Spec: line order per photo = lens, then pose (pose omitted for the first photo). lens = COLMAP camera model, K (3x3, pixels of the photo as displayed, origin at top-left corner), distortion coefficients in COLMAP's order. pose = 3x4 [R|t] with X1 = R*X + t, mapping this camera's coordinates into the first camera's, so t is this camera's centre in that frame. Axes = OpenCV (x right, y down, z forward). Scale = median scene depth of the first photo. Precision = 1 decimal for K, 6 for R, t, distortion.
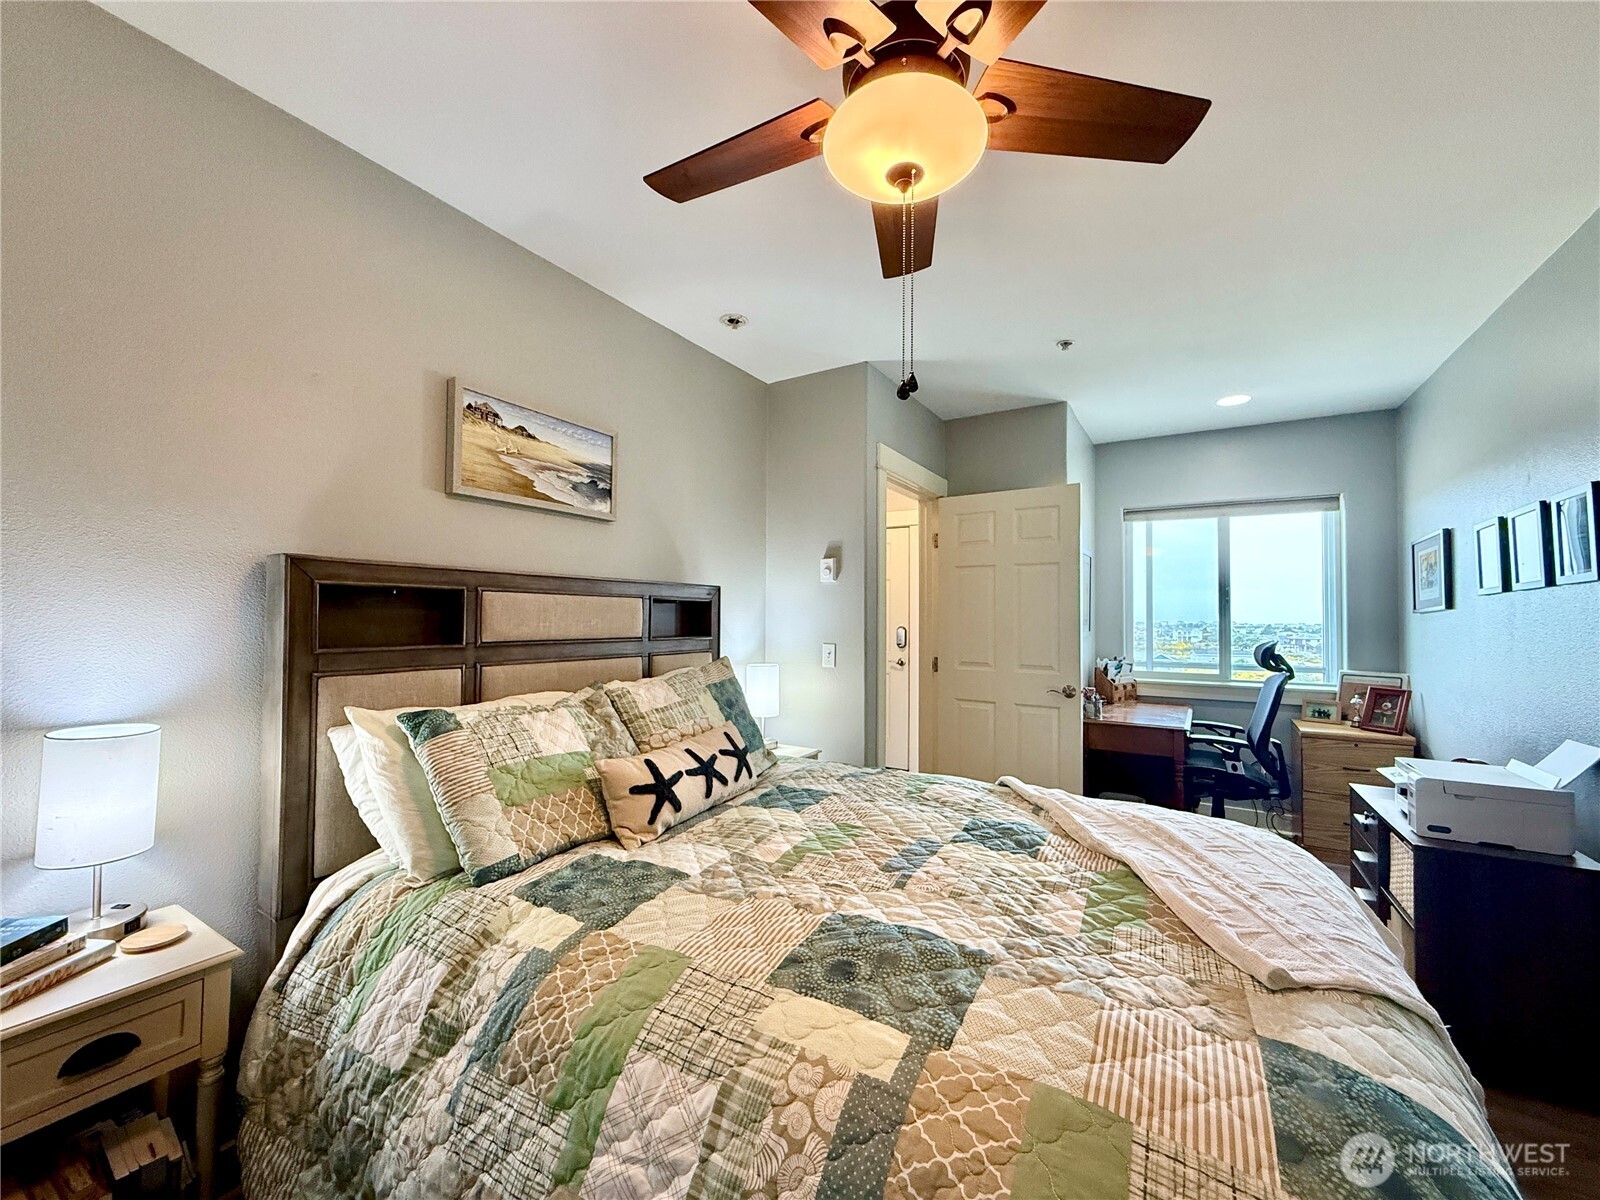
lens RADIAL K [[636.6, 0, 792.6], [0, 636.6, 599.3], [0, 0, 1]] dist [0.000265, 0.000061]
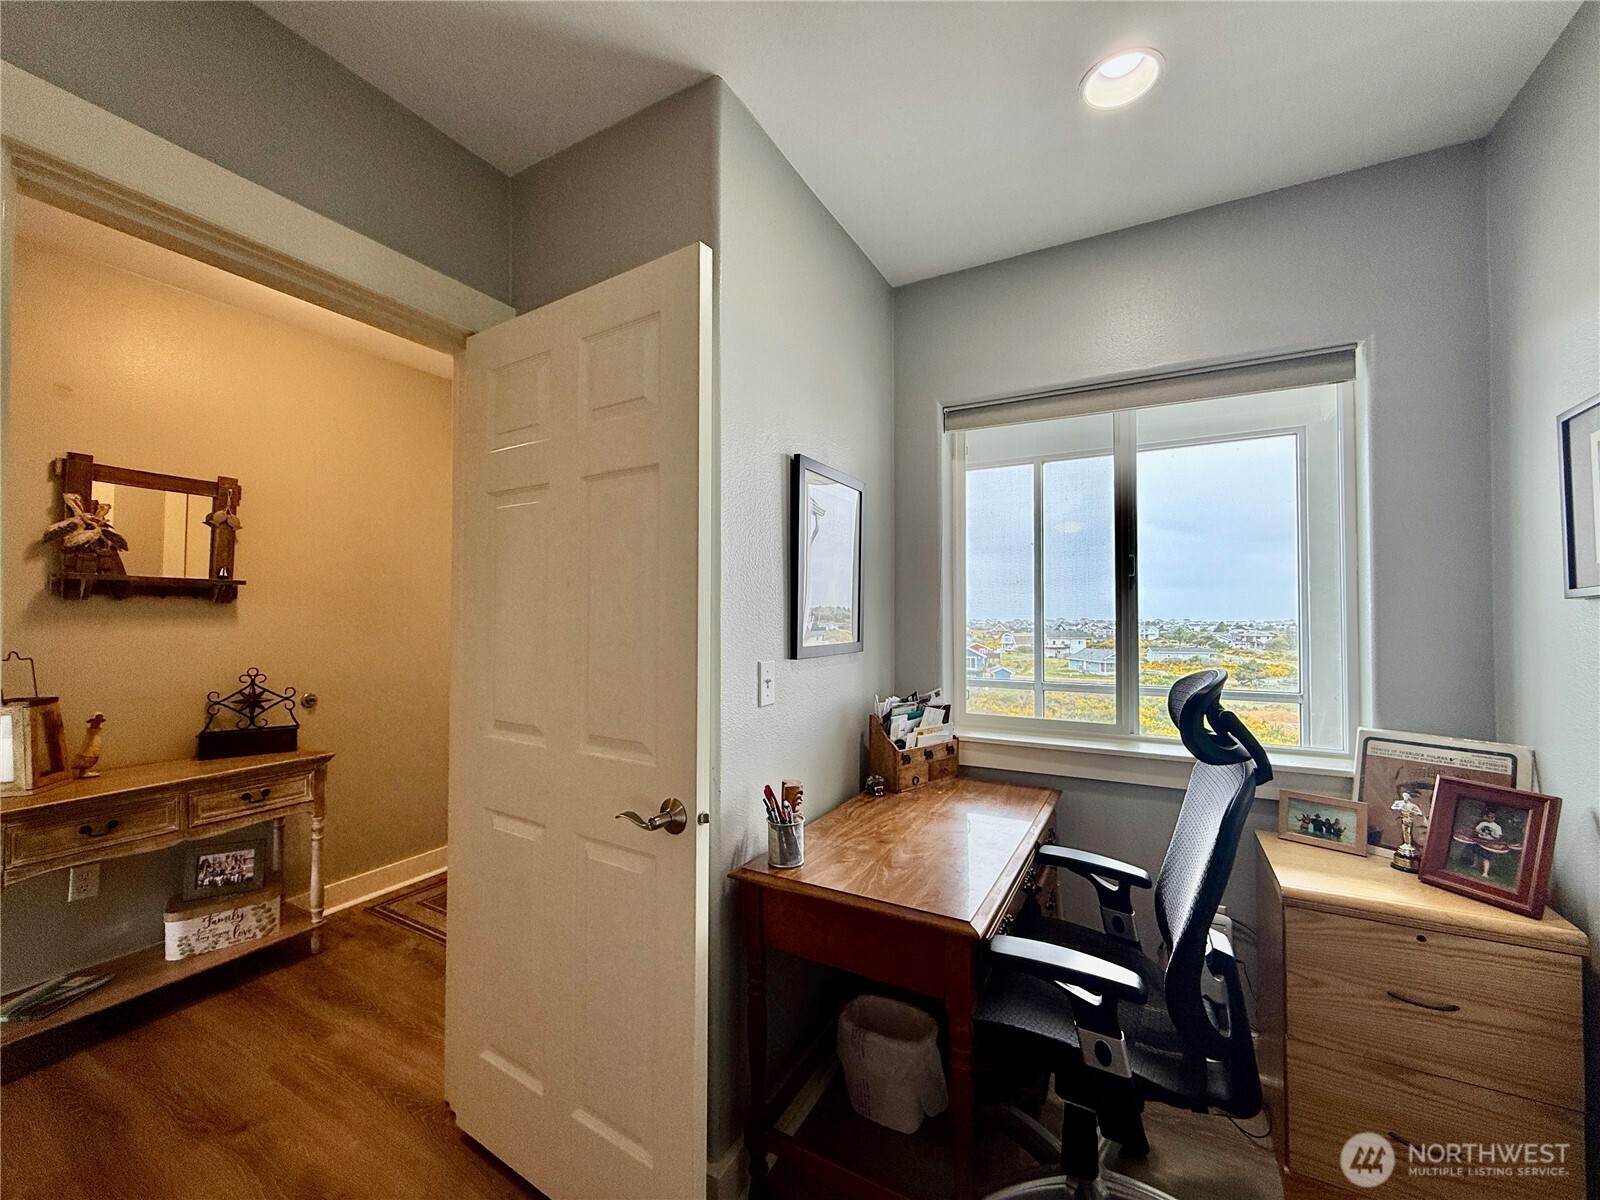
lens RADIAL K [[636.6, 0, 793.4], [0, 636.6, 602.7], [0, 0, 1]] dist [0.000265, 0.000061]
pose [[0.998754, -0.002103, 0.049853, 0.445993], [0.001784, 0.999978, 0.006429, 0.019417], [-0.049866, -0.006332, 0.998736, 0.583622]]
